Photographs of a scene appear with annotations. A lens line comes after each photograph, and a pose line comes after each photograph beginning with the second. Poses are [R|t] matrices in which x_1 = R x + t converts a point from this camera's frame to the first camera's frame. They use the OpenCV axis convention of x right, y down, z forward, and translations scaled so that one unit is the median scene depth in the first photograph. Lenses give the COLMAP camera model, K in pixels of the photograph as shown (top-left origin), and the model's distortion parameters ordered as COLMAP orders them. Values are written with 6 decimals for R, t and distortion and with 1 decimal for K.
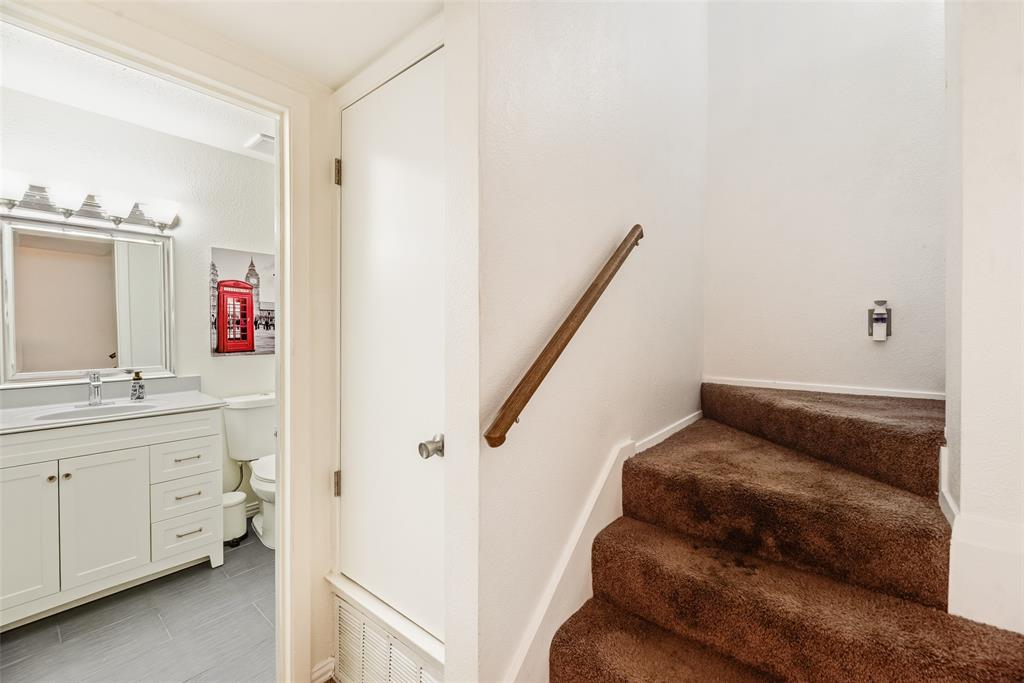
lens RADIAL K [[416.1, 0, 512.4], [0, 416.1, 341.9], [0, 0, 1]] dist [-0.004749, 0.001857]
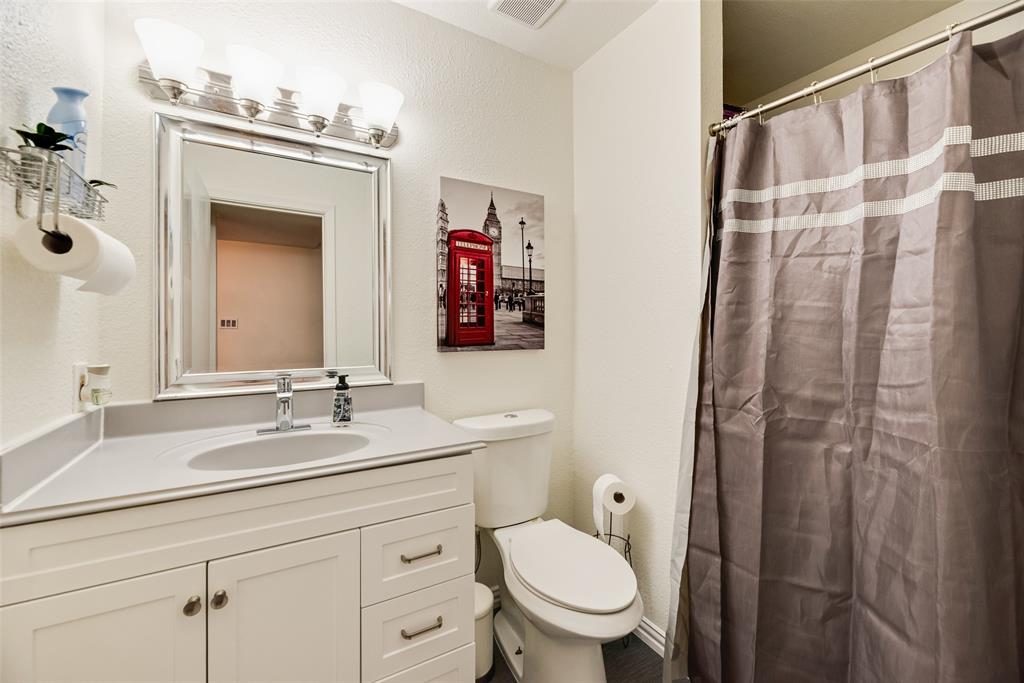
lens RADIAL K [[416.1, 0, 511.3], [0, 416.1, 336.1], [0, 0, 1]] dist [-0.004749, 0.001857]
pose [[0.941664, -0.001908, -0.336550, -0.411426], [-0.005616, 0.999756, -0.021382, 0.023878], [0.336508, 0.022025, 0.941423, 0.449514]]
